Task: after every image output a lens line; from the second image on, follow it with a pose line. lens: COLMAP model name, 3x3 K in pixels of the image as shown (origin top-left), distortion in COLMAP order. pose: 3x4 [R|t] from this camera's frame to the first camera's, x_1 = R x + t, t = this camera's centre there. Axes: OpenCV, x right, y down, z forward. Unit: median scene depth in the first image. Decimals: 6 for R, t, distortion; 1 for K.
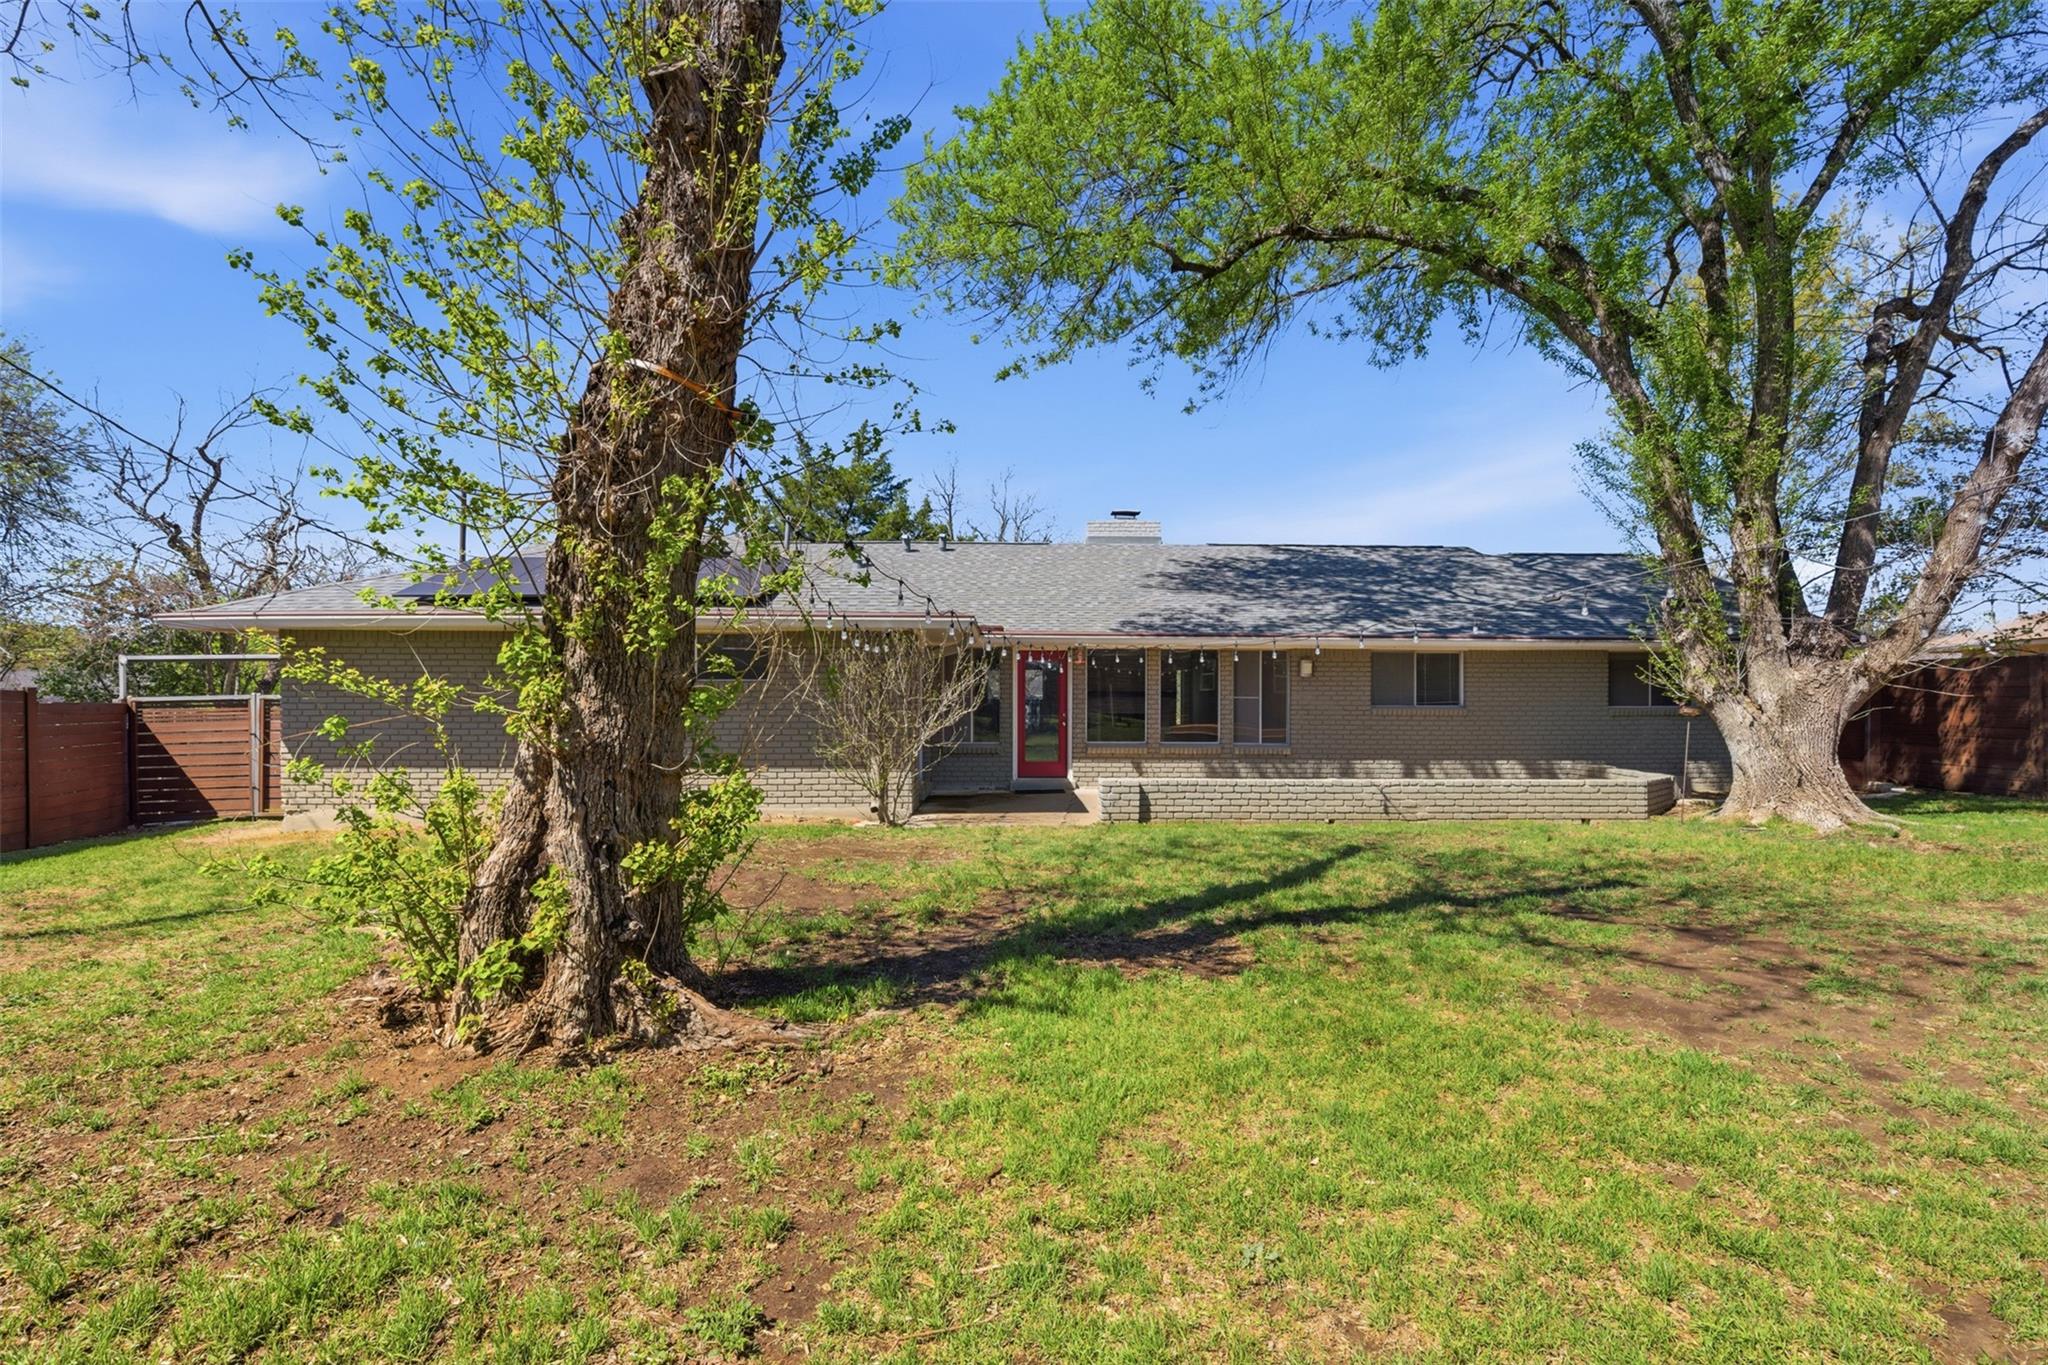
lens RADIAL K [[919.1, 0, 1024.0], [0, 919.1, 682.5], [0, 0, 1]] dist [-0.001271, -0.000347]
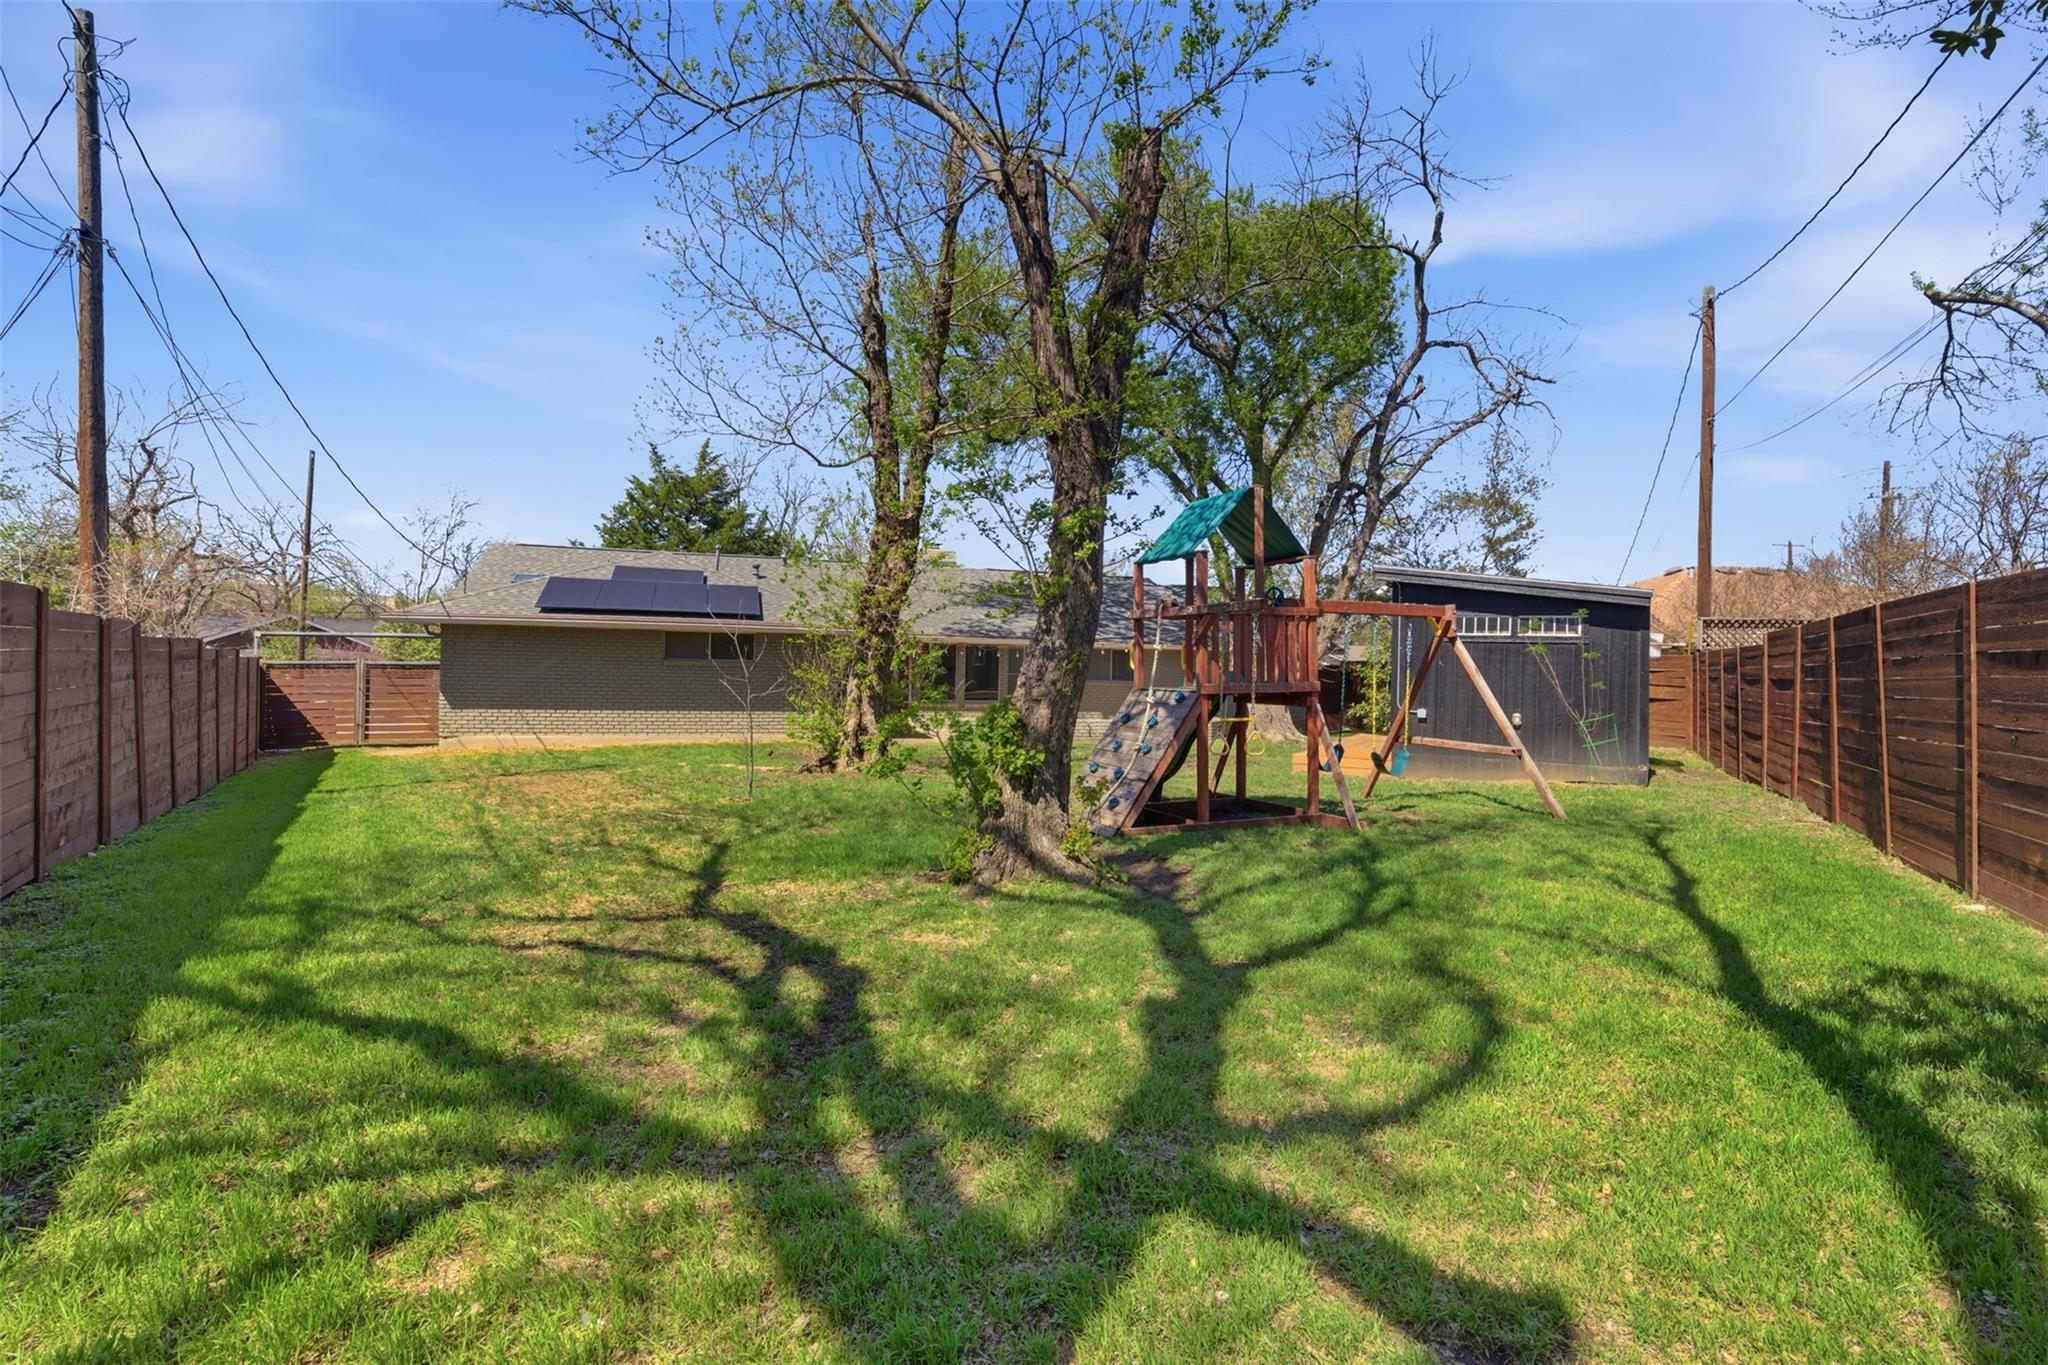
lens RADIAL K [[919.1, 0, 1024.0], [0, 919.1, 682.5], [0, 0, 1]] dist [-0.001271, -0.000347]
pose [[0.961570, 0.017198, 0.274022, -0.172165], [-0.026738, 0.999158, 0.031118, -0.018599], [-0.273256, -0.037249, 0.961220, -0.528487]]
